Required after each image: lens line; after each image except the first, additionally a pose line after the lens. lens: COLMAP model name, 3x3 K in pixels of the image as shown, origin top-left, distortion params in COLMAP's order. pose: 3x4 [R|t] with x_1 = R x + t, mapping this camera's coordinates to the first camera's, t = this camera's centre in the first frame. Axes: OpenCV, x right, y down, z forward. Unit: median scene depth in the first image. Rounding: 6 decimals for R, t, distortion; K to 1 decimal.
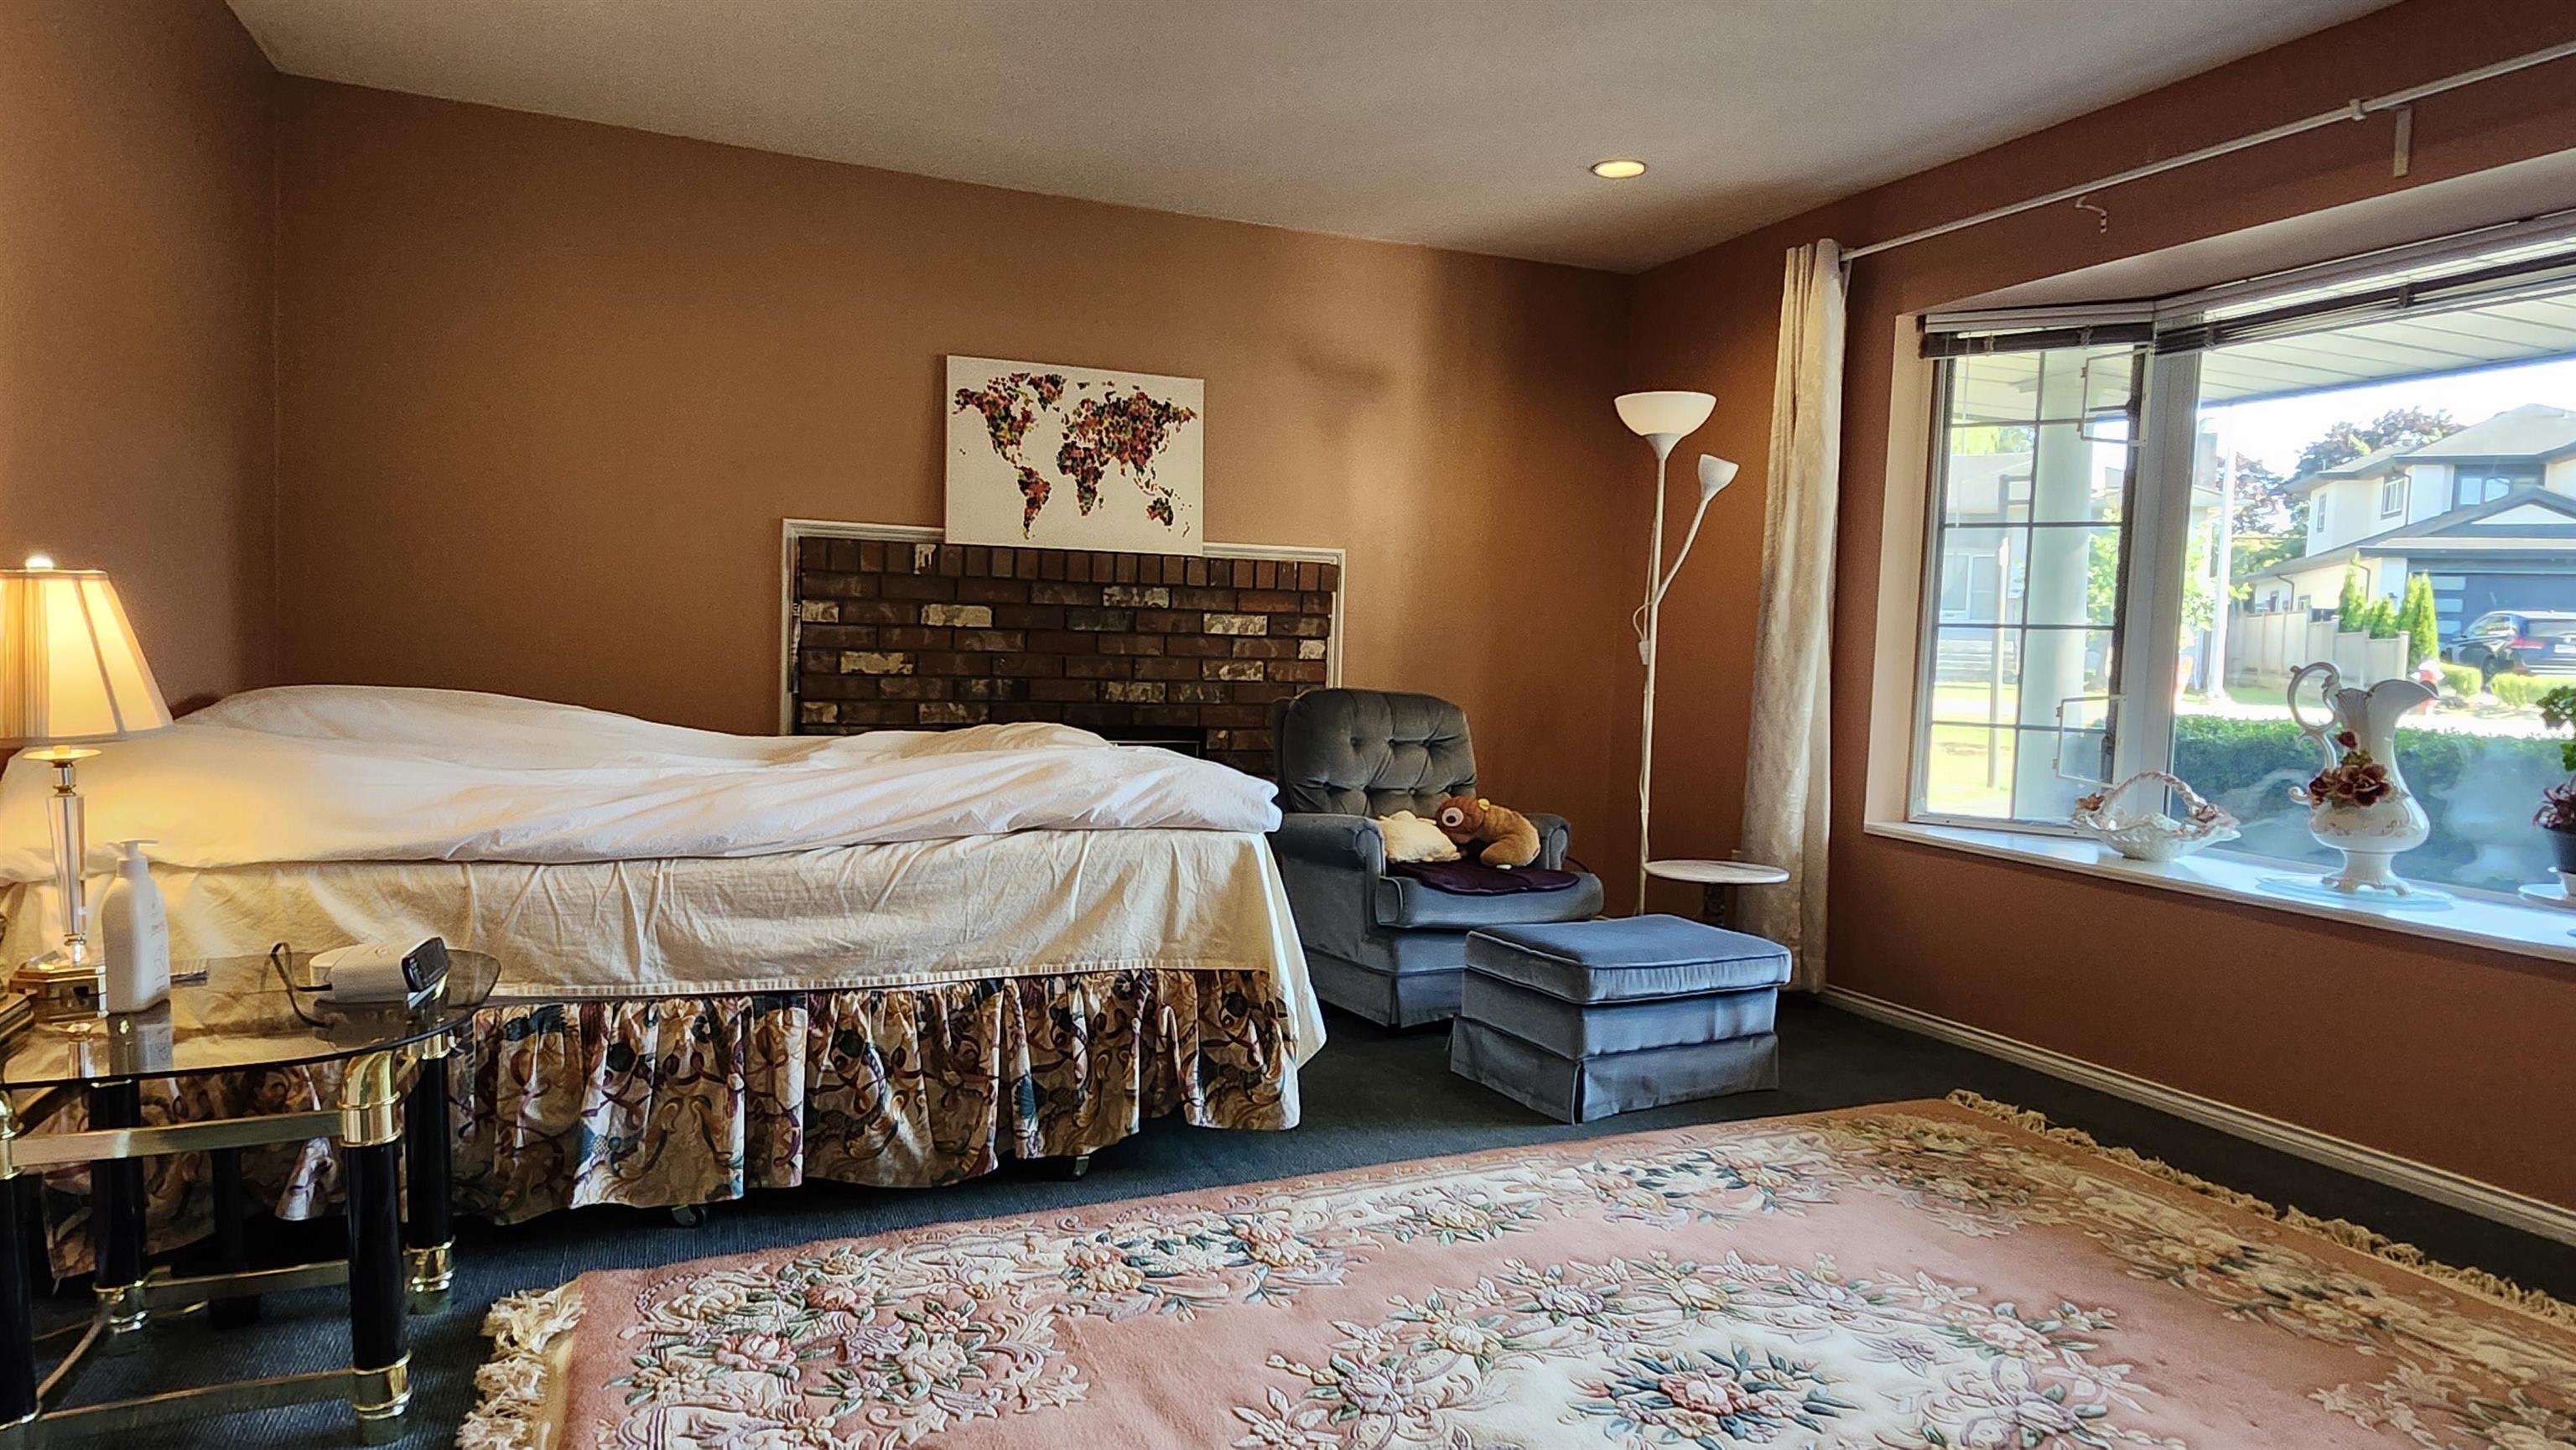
lens RADIAL K [[1531.5, 0, 1286.7], [0, 1531.5, 753.1], [0, 0, 1]] dist [-0.012352, 0.002059]
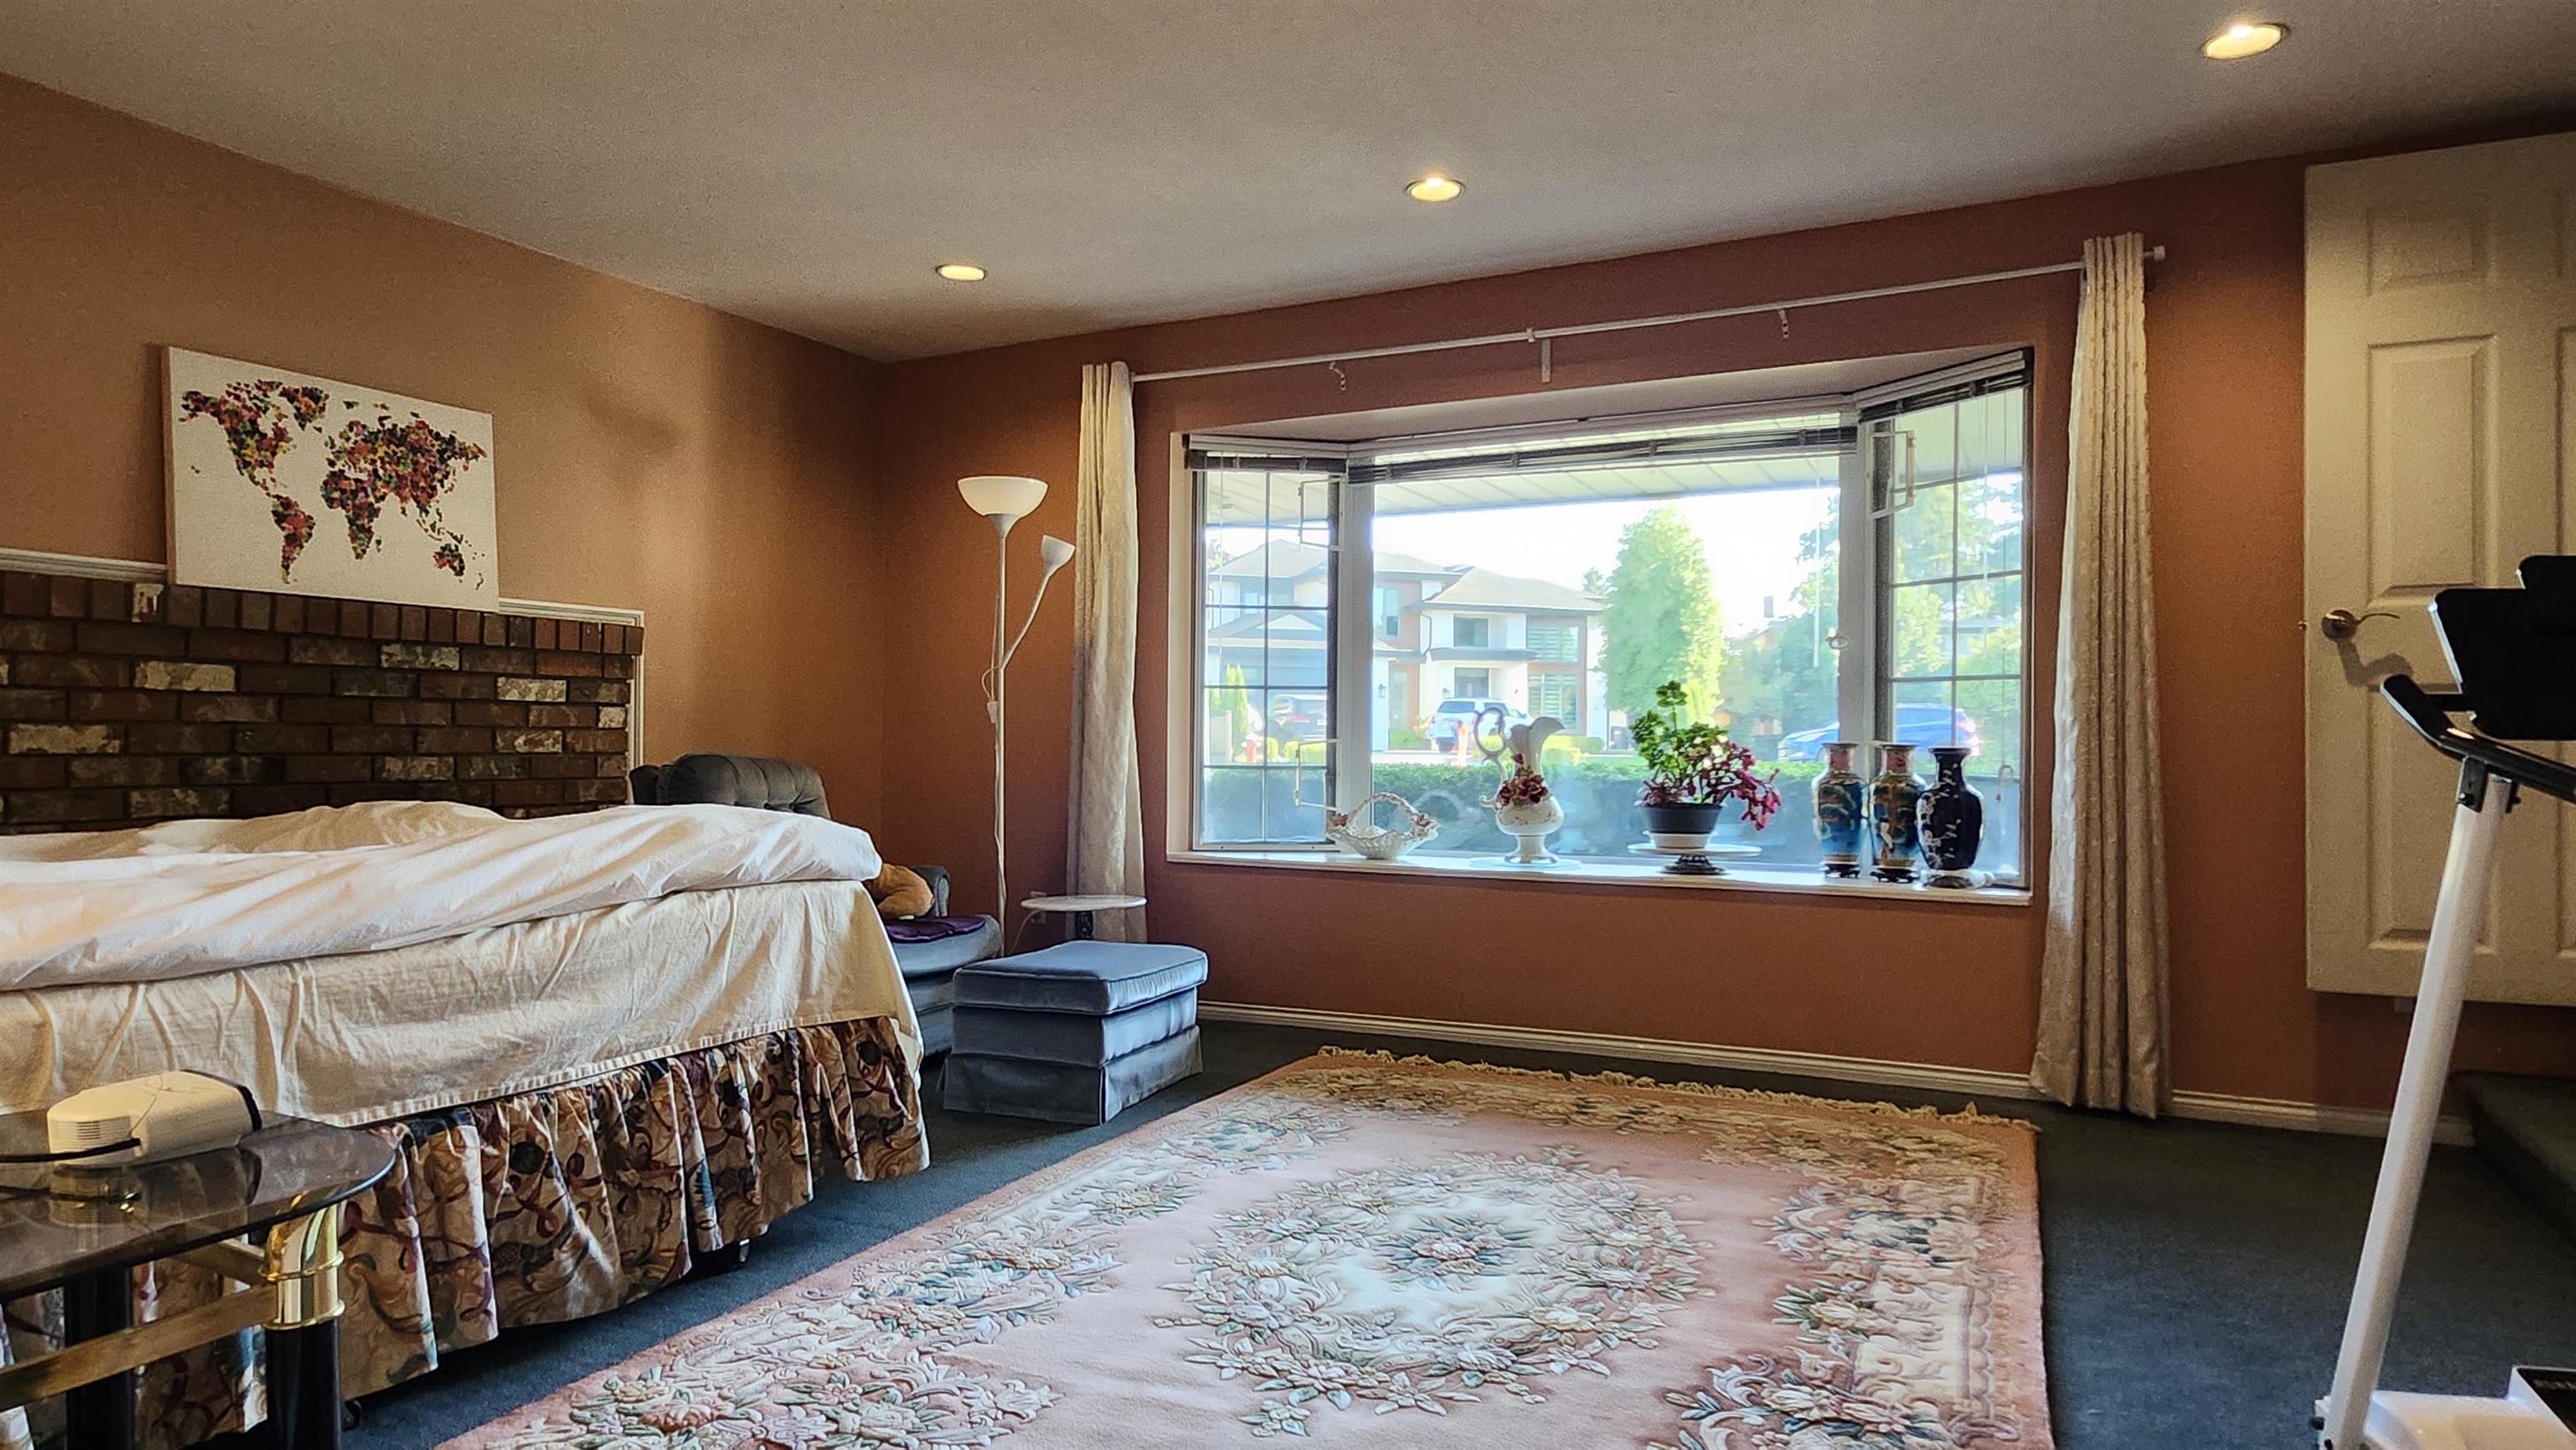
lens RADIAL K [[1582.9, 0, 1267.5], [0, 1582.9, 745.9], [0, 0, 1]] dist [0.002102, 0.001992]
pose [[0.734462, -0.024296, 0.678215, -0.493033], [0.070430, 0.996691, -0.040567, 0.023195], [-0.674985, 0.077562, 0.733743, 0.051379]]
